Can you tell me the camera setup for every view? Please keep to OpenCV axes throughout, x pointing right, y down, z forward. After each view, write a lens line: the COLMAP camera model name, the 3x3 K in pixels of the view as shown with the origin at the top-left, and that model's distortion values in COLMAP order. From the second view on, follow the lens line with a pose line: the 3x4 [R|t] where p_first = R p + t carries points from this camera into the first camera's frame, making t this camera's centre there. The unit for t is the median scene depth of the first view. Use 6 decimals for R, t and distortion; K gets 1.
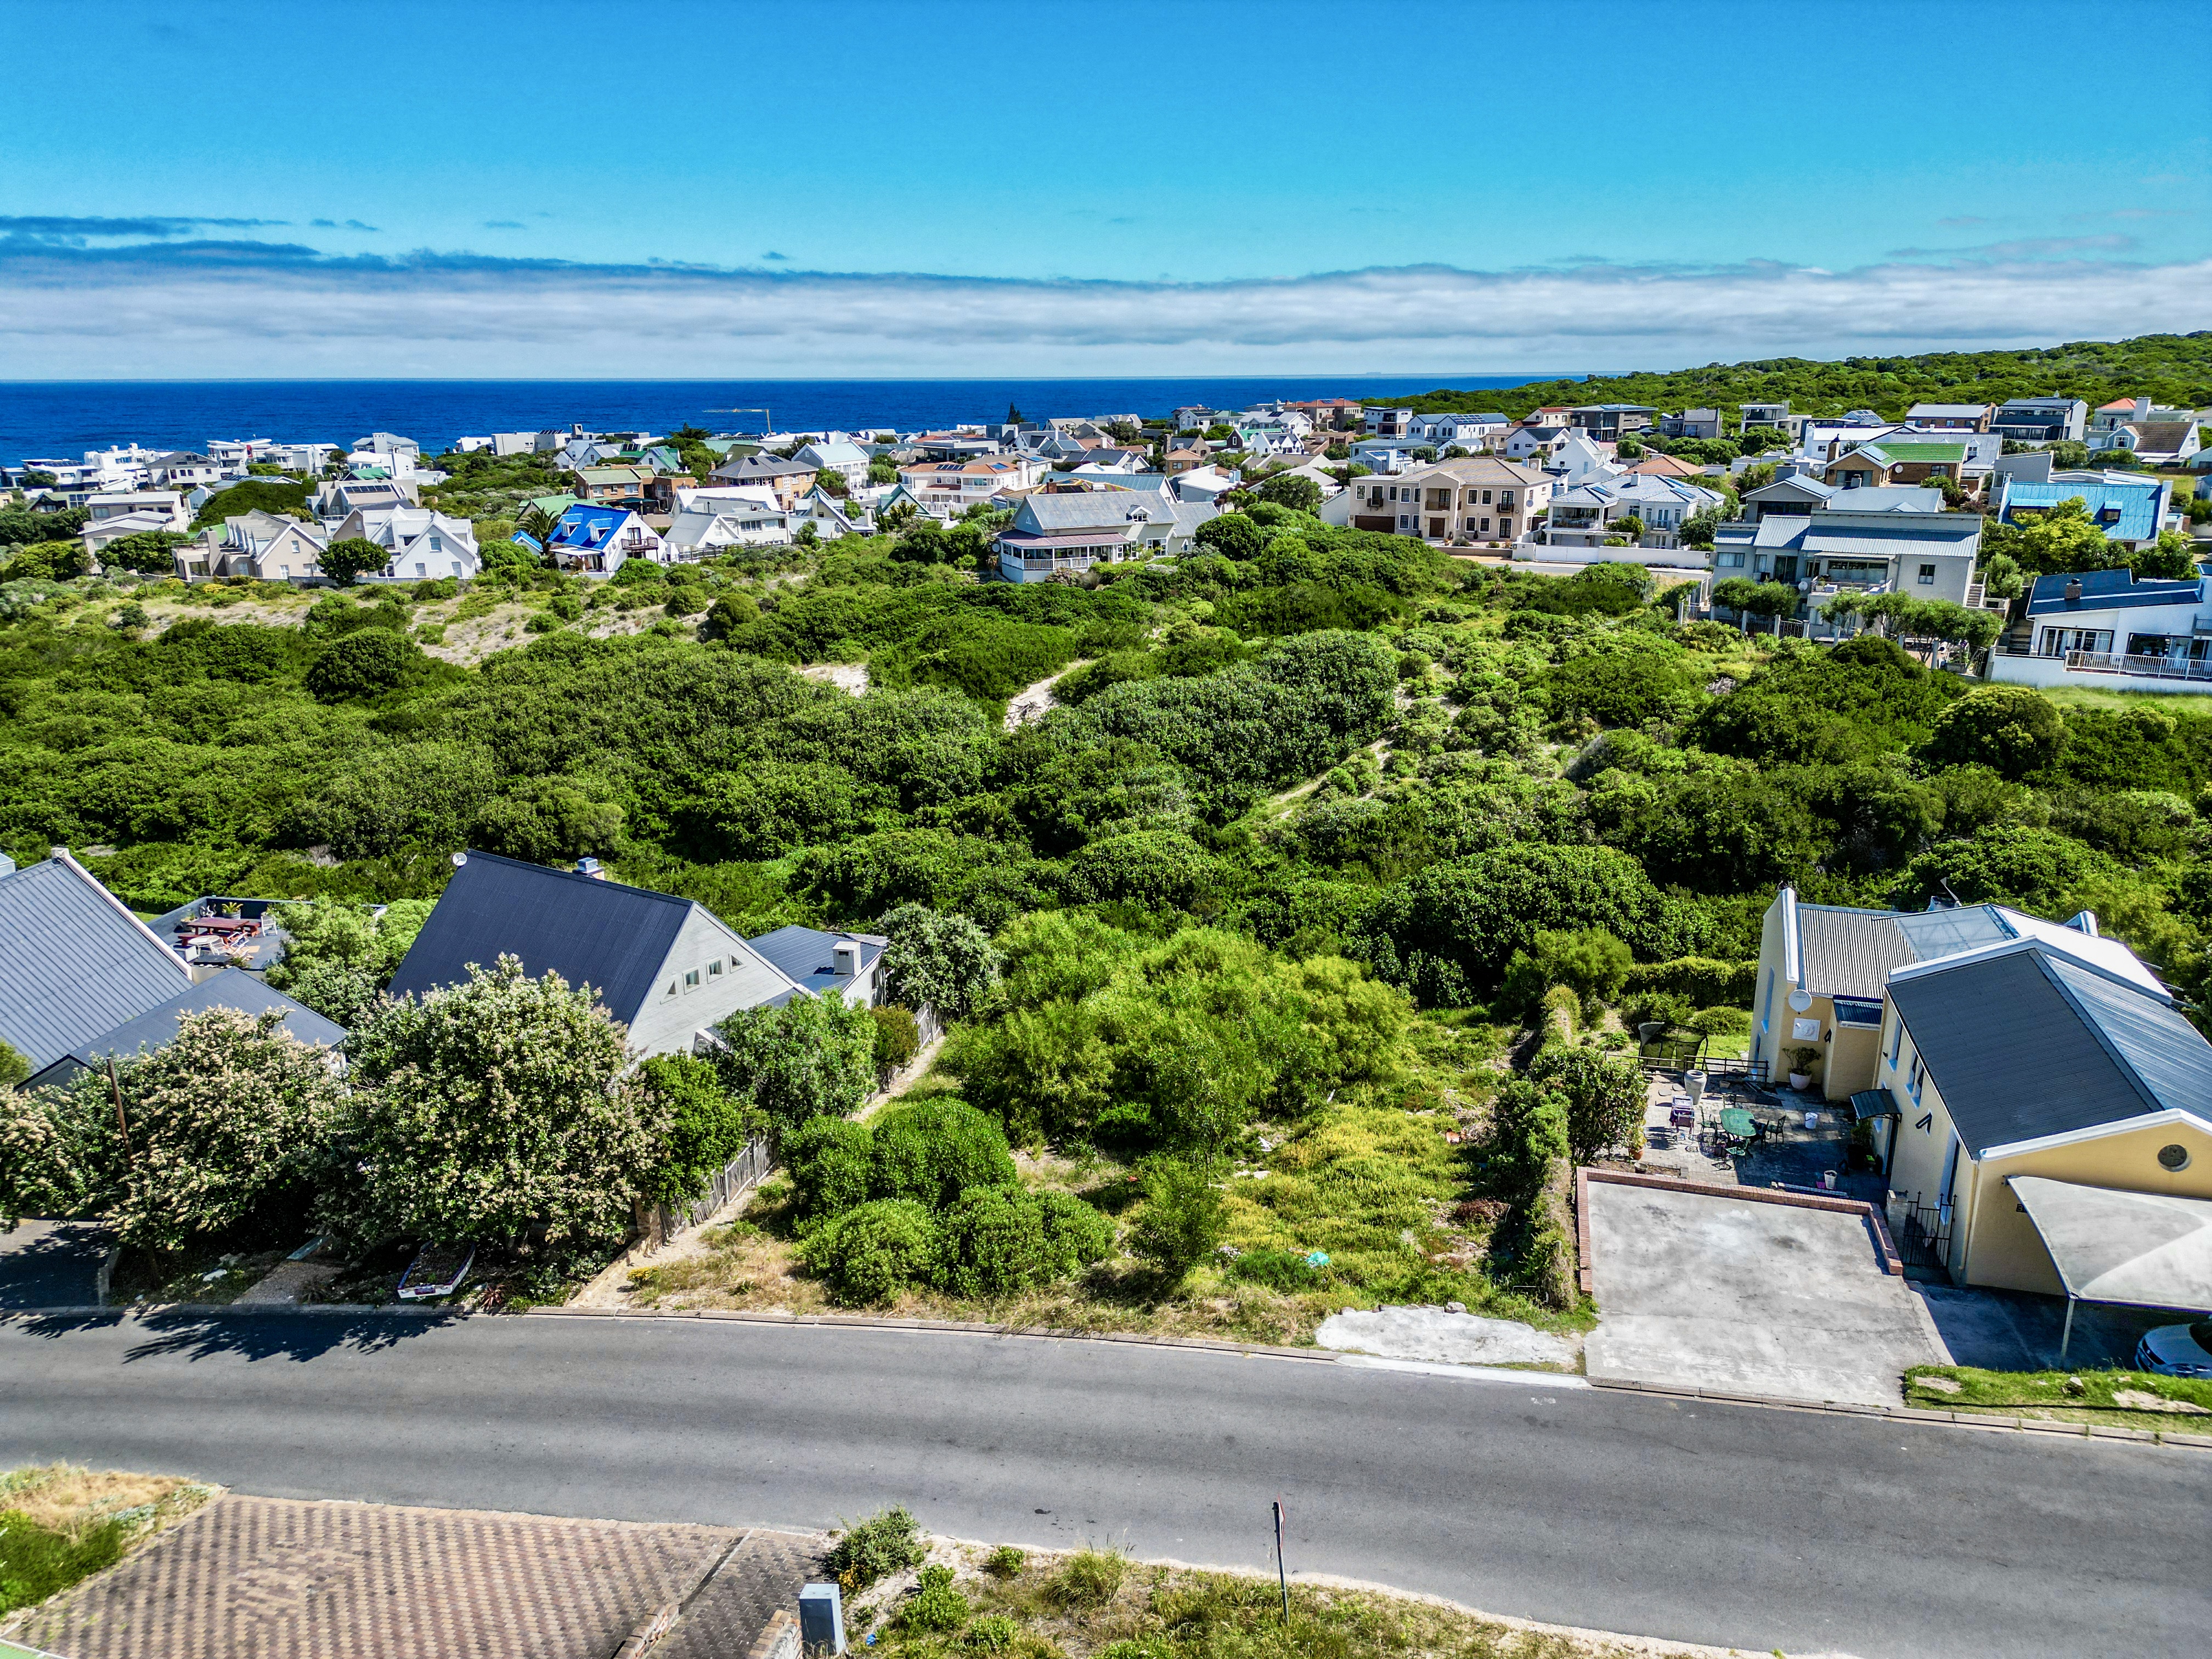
lens RADIAL K [[1545.3, 0, 1110.6], [0, 1545.3, 834.4], [0, 0, 1]] dist [0.087890, -0.097225]
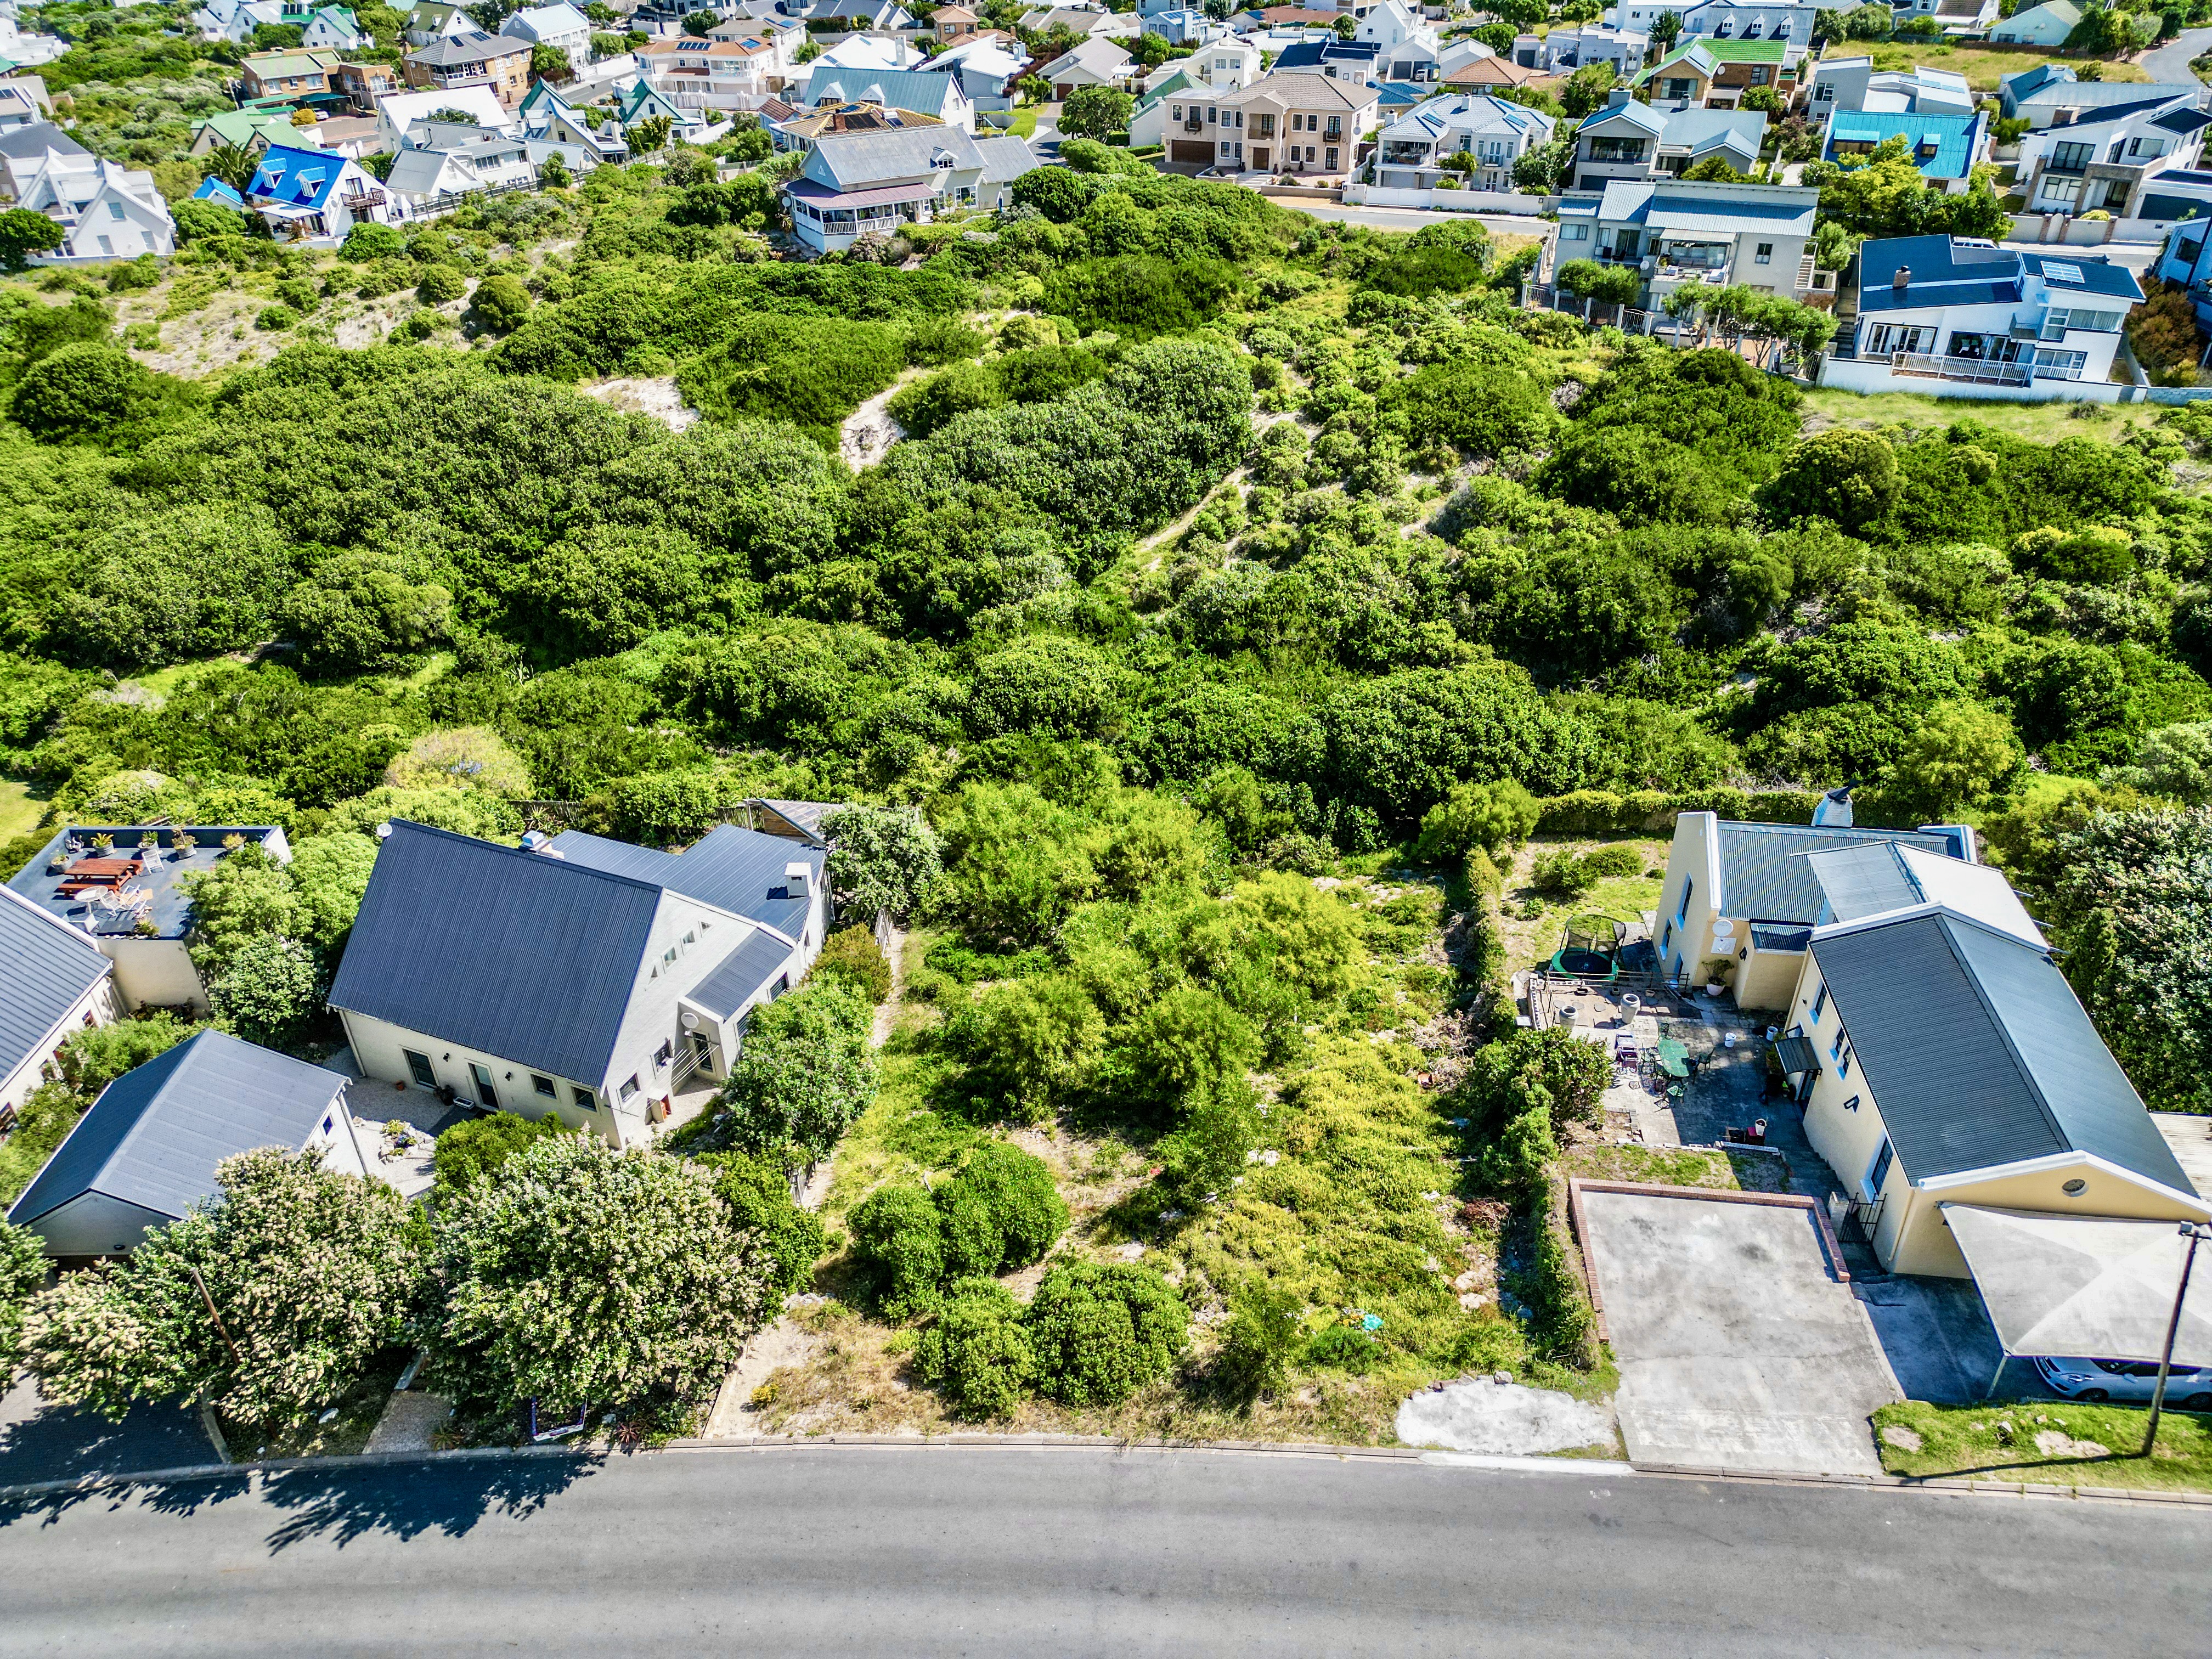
lens RADIAL K [[1547.8, 0, 1113.2], [0, 1547.8, 833.6], [0, 0, 1]] dist [0.078267, -0.081424]
pose [[0.987872, -0.086578, 0.128893, -0.051903], [0.046707, 0.957363, 0.285086, -0.122779], [-0.148079, -0.275609, 0.949796, 0.011460]]
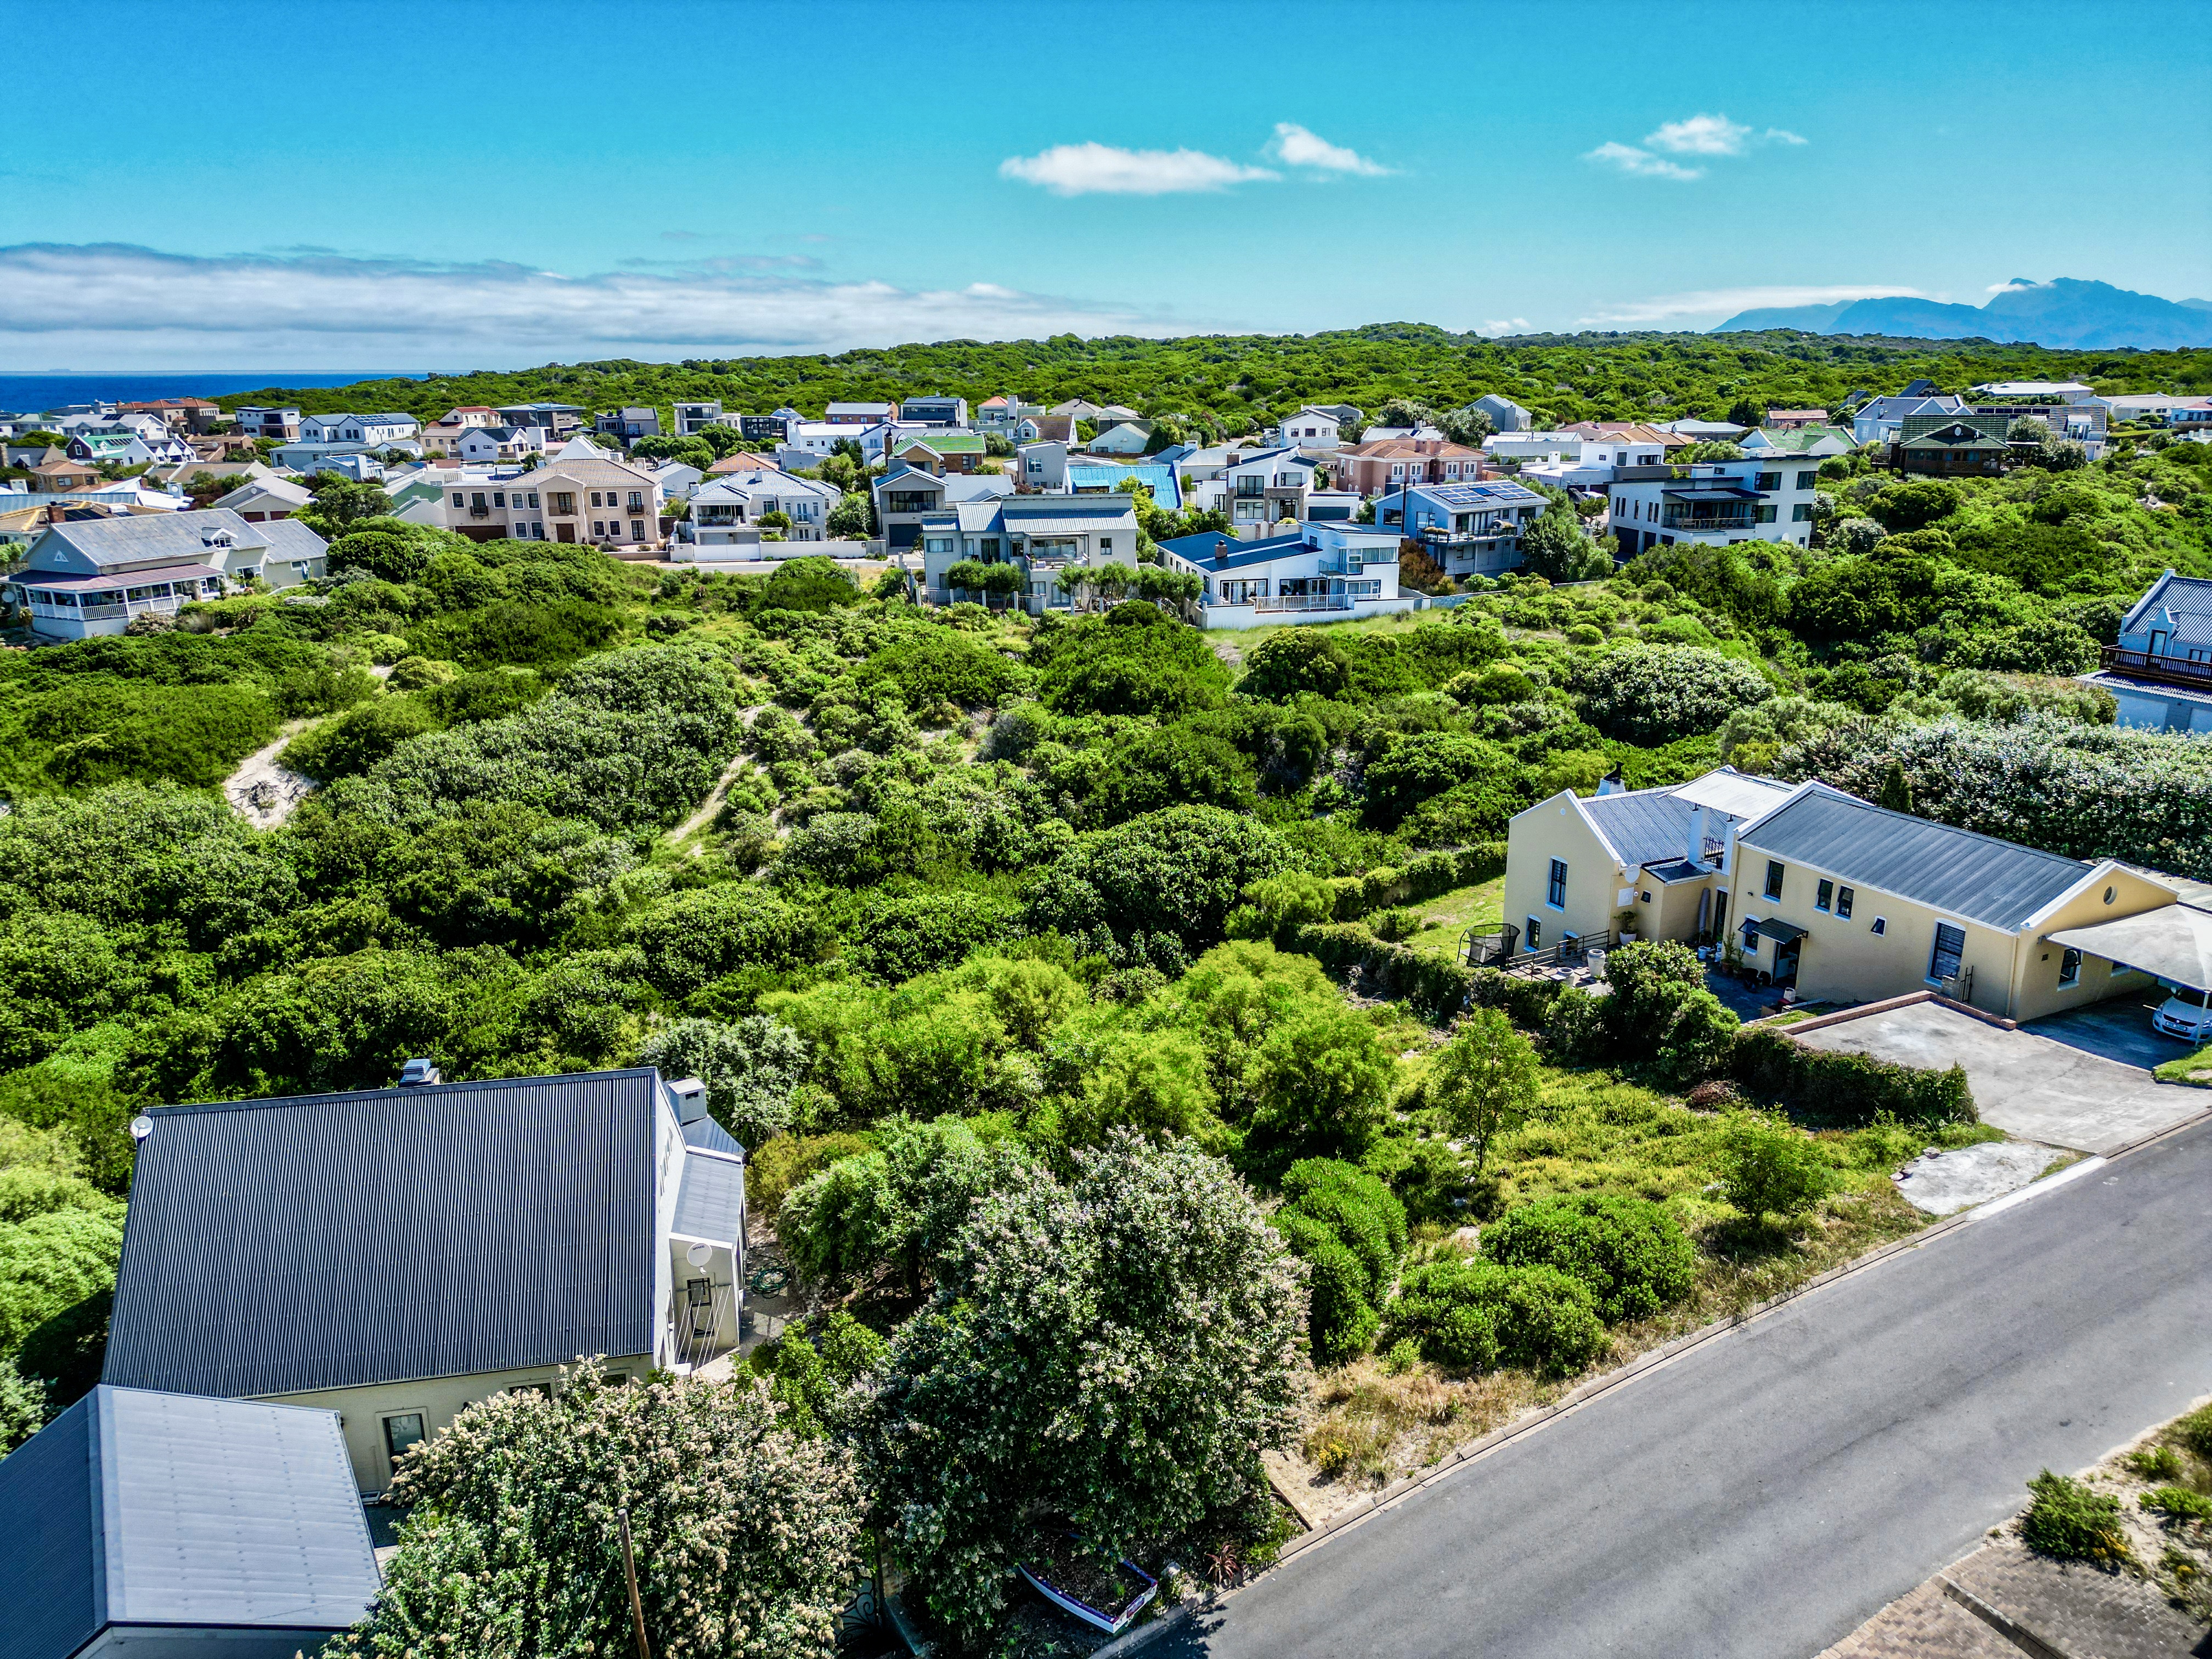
lens RADIAL K [[1547.8, 0, 1113.2], [0, 1547.8, 833.6], [0, 0, 1]] dist [0.078267, -0.081424]
pose [[0.746497, -0.190507, 0.637534, -0.264954], [0.191094, 0.979155, 0.068834, -0.035943], [-0.637358, 0.070445, 0.767341, 0.132822]]
